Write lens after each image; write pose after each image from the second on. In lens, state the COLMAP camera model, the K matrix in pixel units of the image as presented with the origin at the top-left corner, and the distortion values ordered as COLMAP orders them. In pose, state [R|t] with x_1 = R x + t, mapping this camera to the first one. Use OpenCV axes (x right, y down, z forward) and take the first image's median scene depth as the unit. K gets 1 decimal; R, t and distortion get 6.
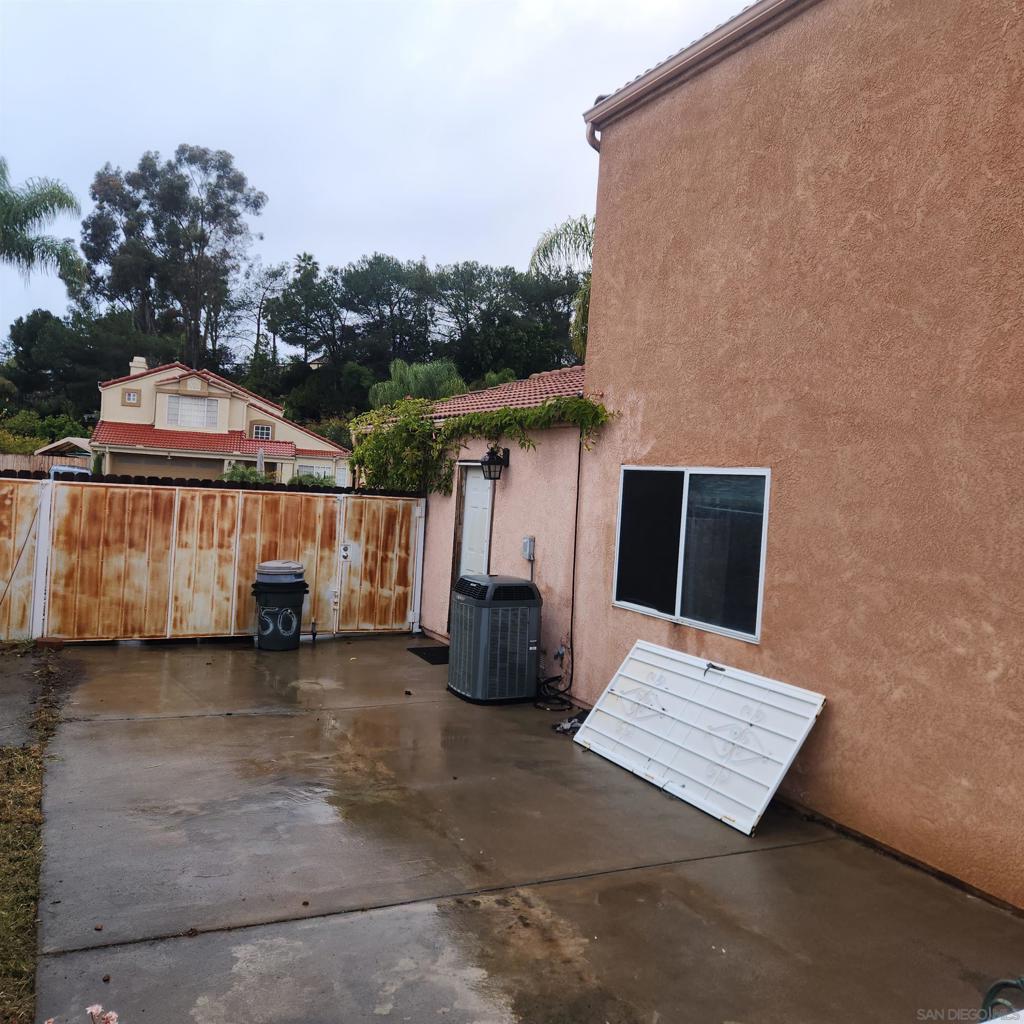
lens RADIAL K [[916.5, 0, 506.9], [0, 916.5, 500.3], [0, 0, 1]] dist [0.088372, -0.096002]
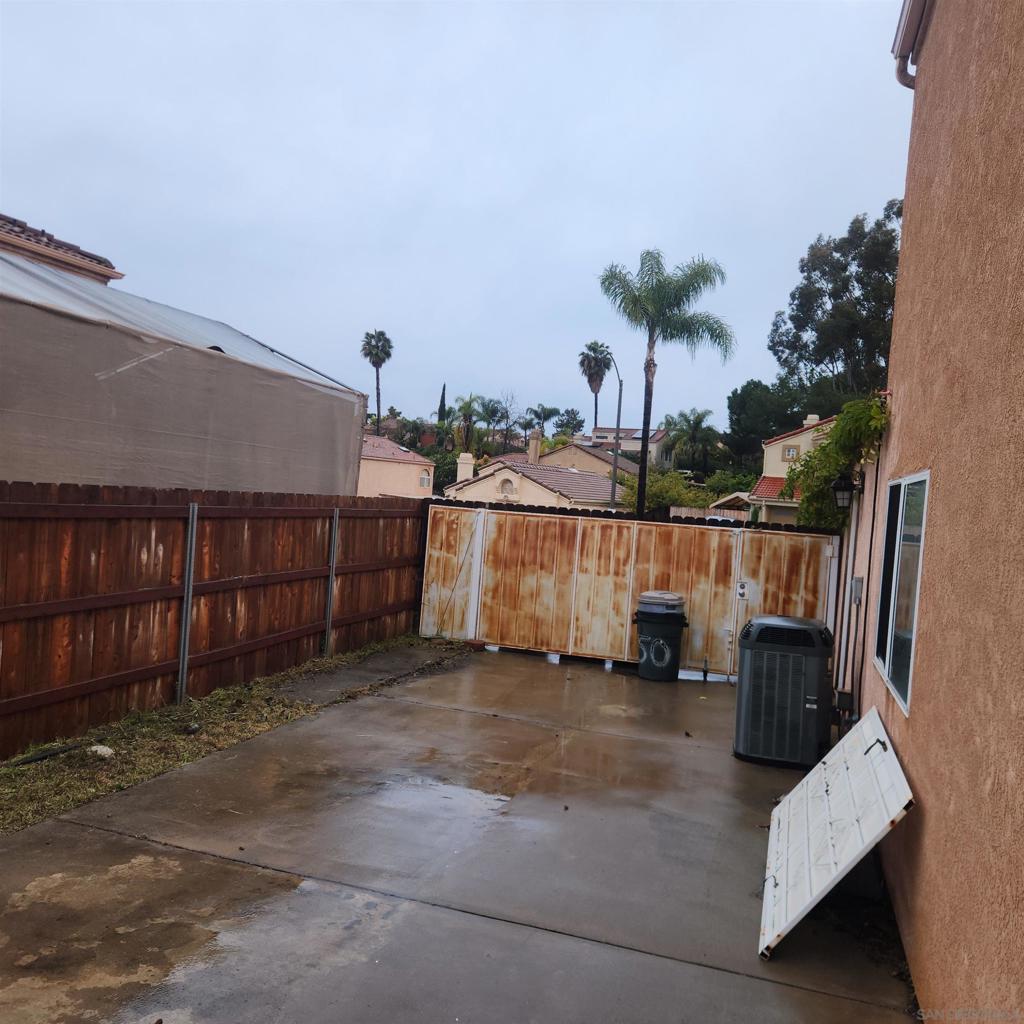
lens RADIAL K [[911.3, 0, 512.0], [0, 911.3, 512.0], [0, 0, 1]] dist [0.094936, -0.088026]
pose [[0.722566, 0.005071, -0.691283, 0.324112], [-0.041418, 0.998494, -0.035968, 0.021478], [0.690060, 0.054621, 0.721688, 0.160331]]
